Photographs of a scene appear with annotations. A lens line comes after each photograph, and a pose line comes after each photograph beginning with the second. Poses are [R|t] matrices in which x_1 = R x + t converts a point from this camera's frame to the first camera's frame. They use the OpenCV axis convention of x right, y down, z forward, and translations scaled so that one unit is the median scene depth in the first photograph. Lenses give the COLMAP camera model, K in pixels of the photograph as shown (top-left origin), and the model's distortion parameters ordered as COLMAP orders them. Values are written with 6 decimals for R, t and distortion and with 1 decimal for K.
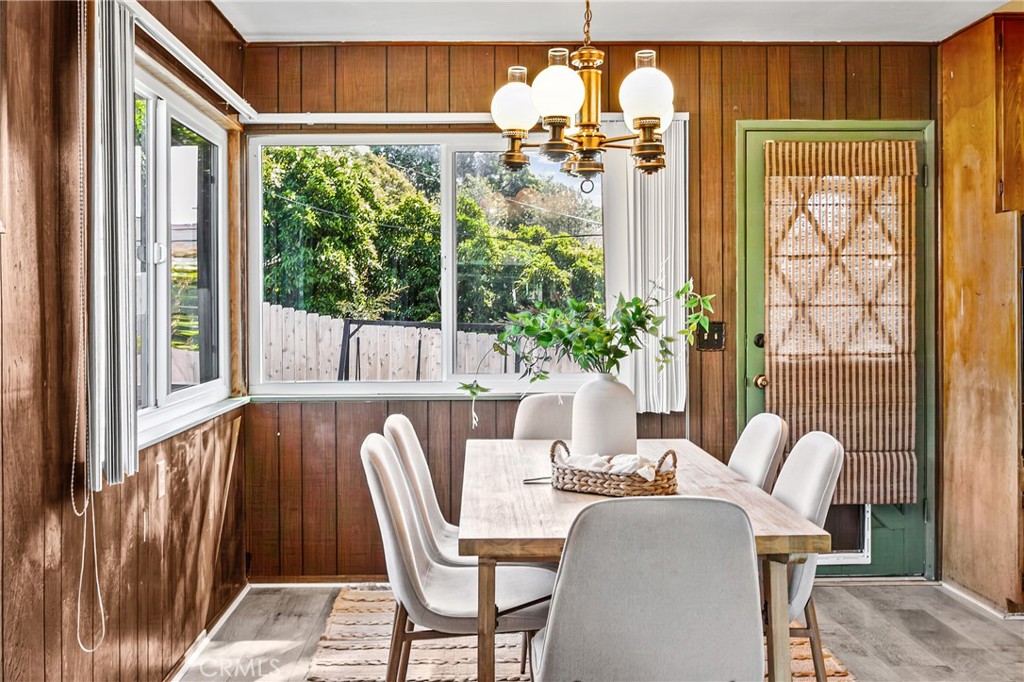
lens RADIAL K [[1091.2, 0, 512.0], [0, 1091.2, 341.0], [0, 0, 1]] dist [0.021794, 0.014868]
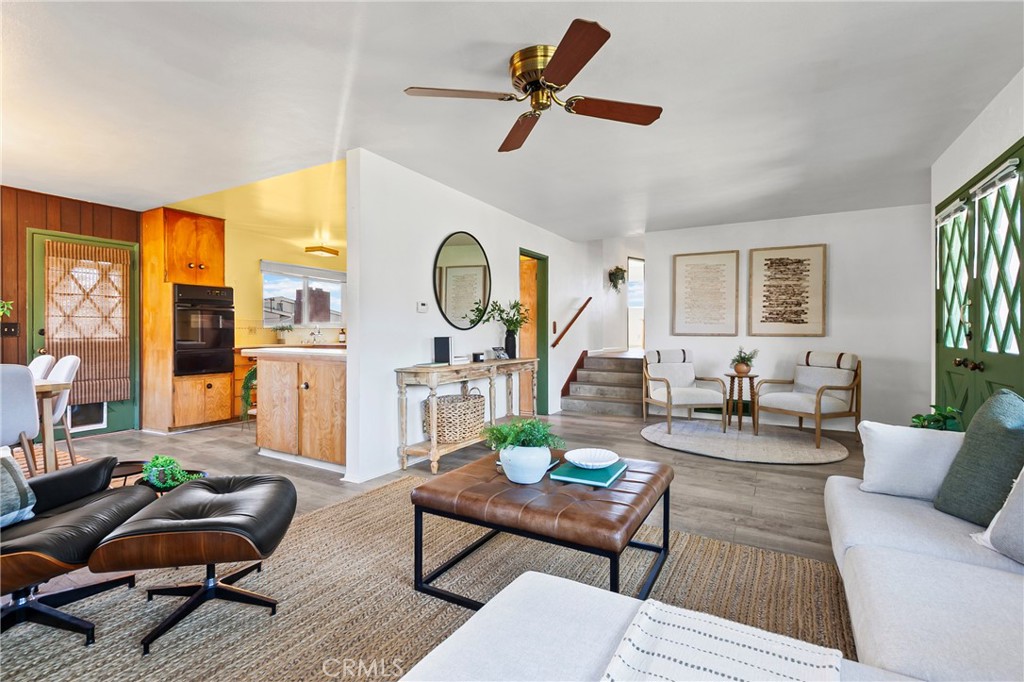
lens RADIAL K [[461.8, 0, 507.7], [0, 461.8, 331.4], [0, 0, 1]] dist [-0.010469, -0.000266]
pose [[0.529476, 0.005581, 0.848306, -0.048962], [0.024336, 0.999467, -0.021765, 0.040295], [-0.847976, 0.032168, 0.529058, -0.248408]]
